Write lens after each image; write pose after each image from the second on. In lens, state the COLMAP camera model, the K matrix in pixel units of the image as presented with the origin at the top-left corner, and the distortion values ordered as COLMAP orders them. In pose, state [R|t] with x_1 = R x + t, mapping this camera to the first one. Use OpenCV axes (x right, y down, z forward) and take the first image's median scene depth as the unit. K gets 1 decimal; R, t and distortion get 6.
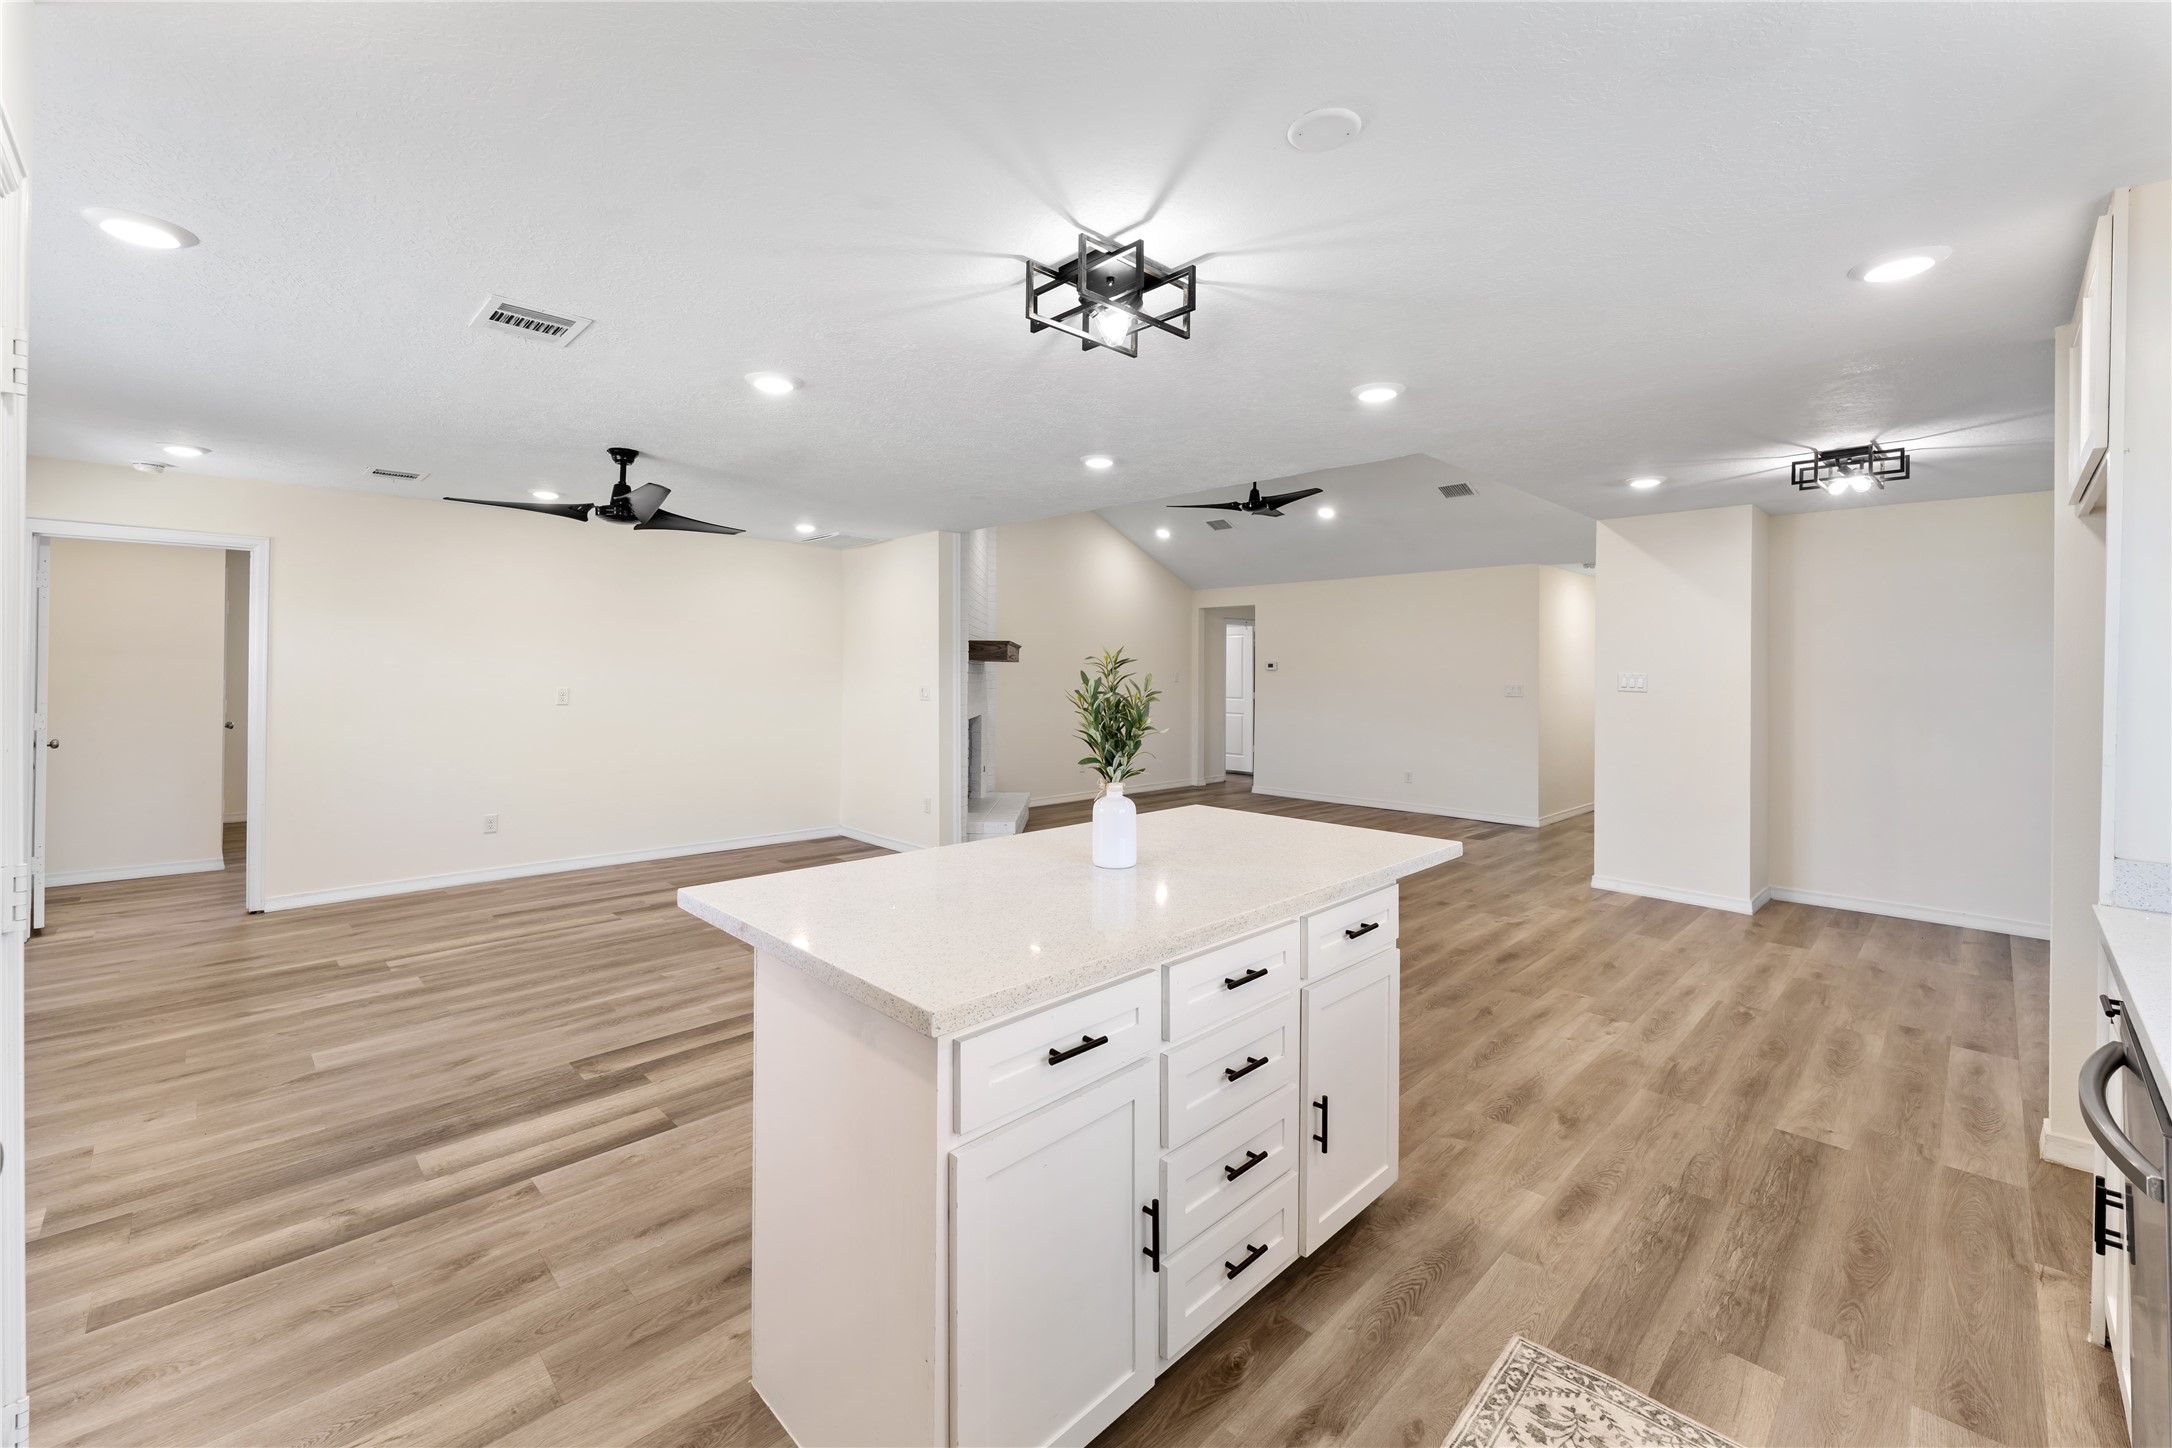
lens RADIAL K [[890.9, 0, 1081.7], [0, 890.9, 666.7], [0, 0, 1]] dist [0.000676, -0.000492]
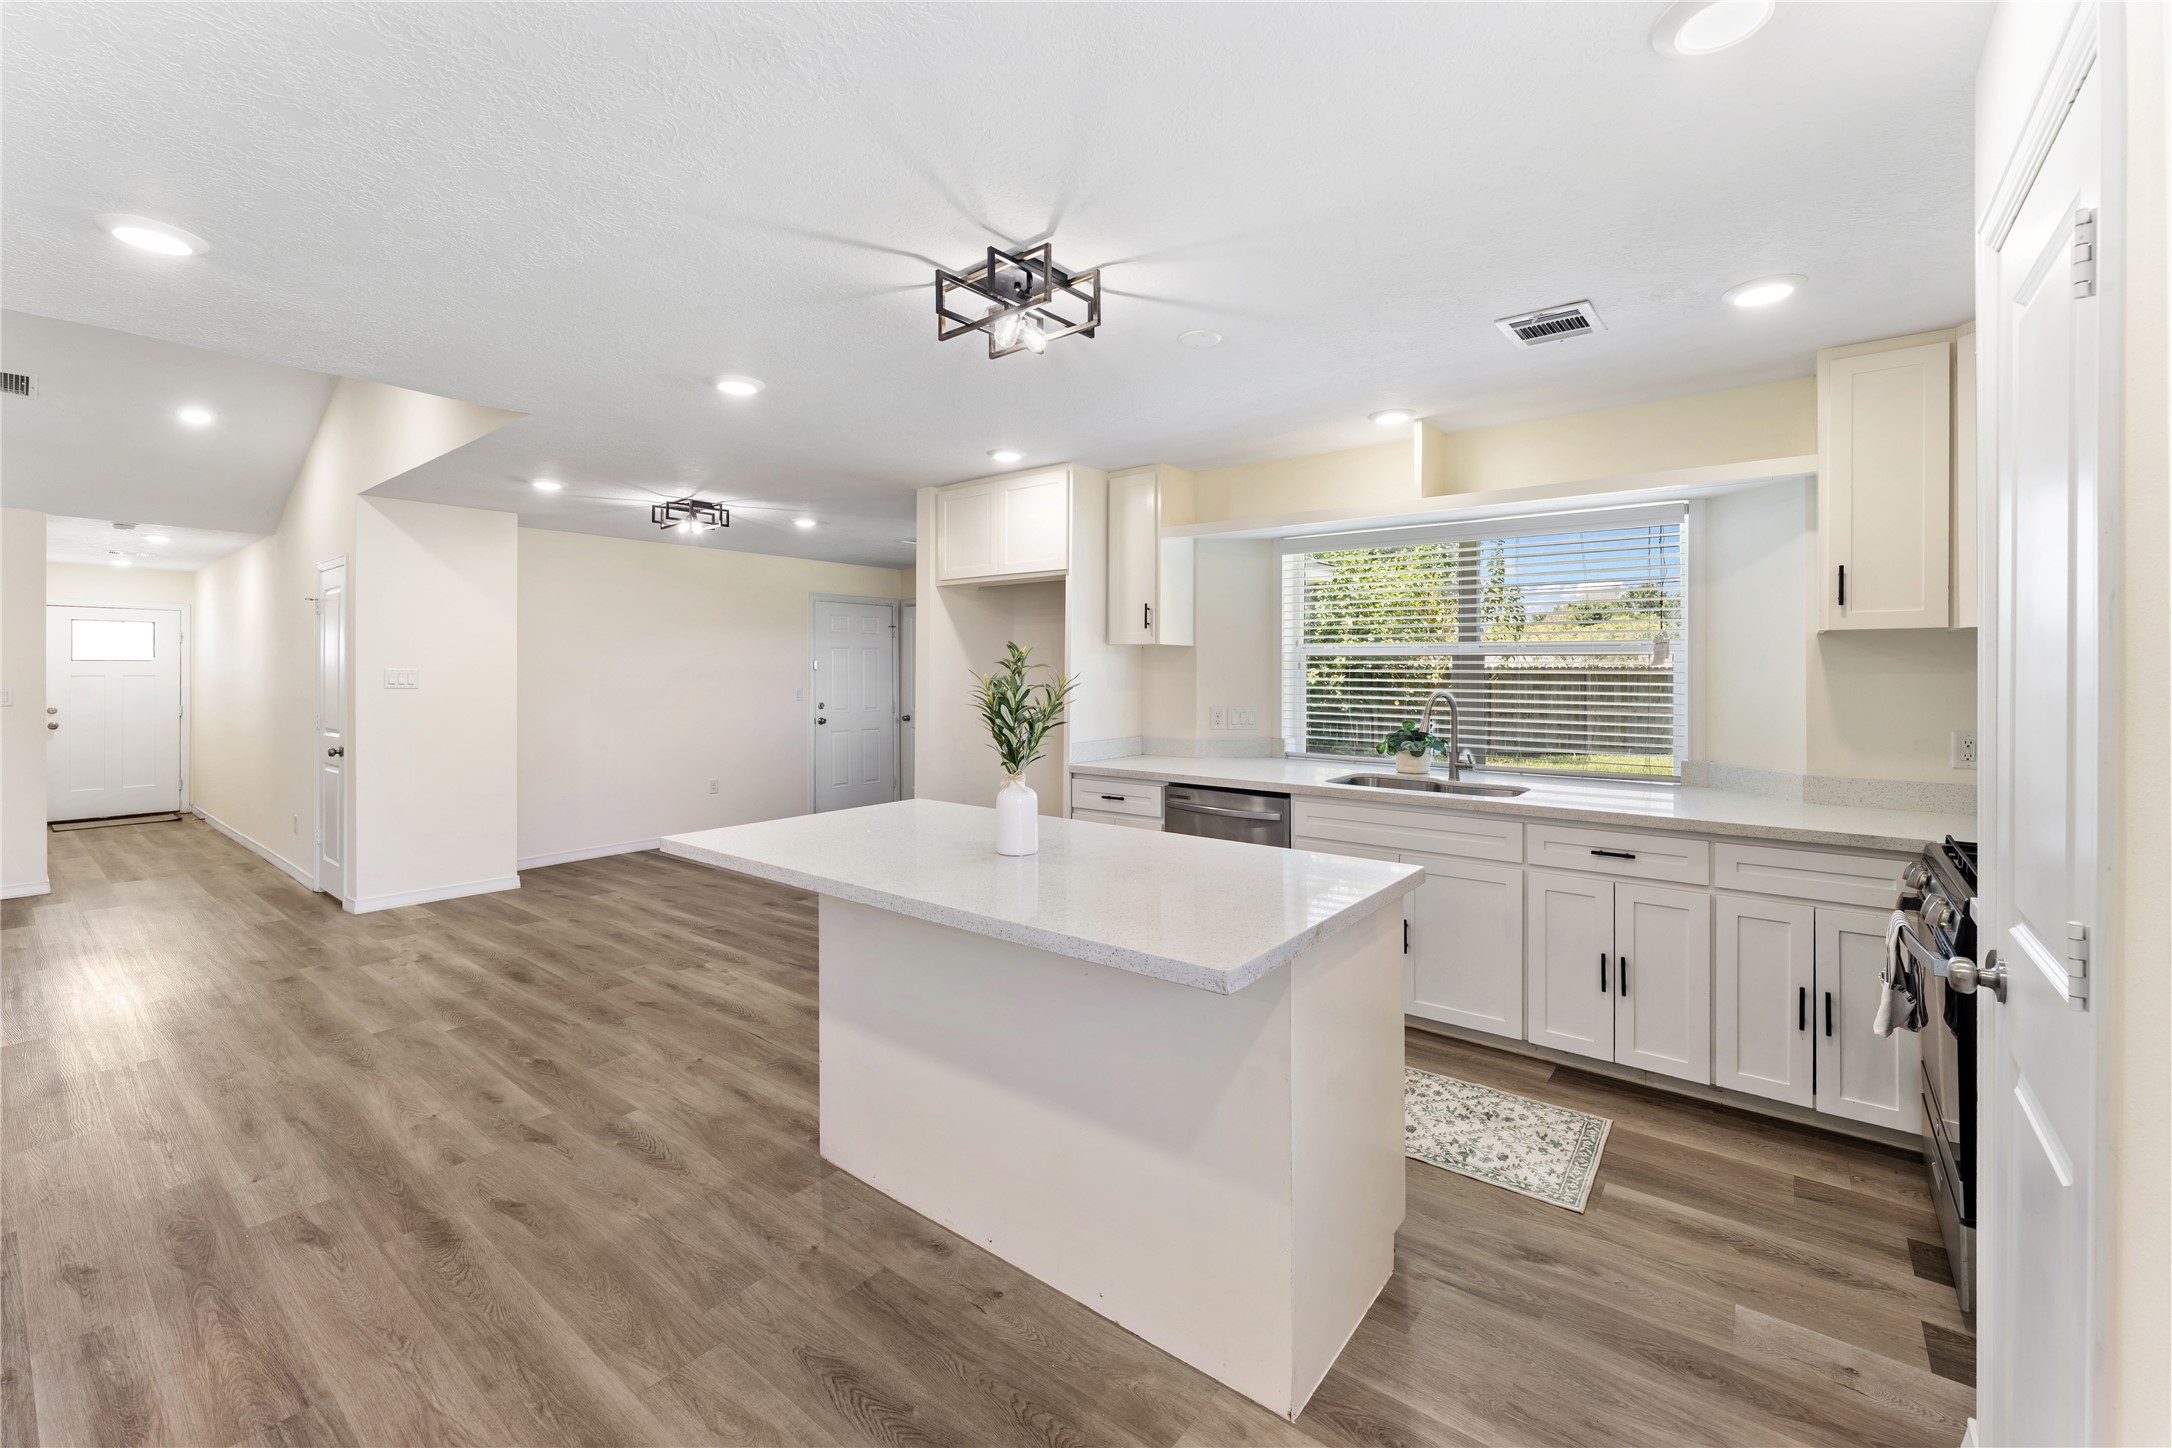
lens RADIAL K [[890.9, 0, 1081.7], [0, 890.9, 666.7], [0, 0, 1]] dist [0.000676, -0.000492]
pose [[-0.120929, -0.003306, 0.992656, -0.624912], [-0.002302, 0.999993, 0.003051, 0.001004], [-0.992659, -0.001916, -0.120935, 0.654737]]
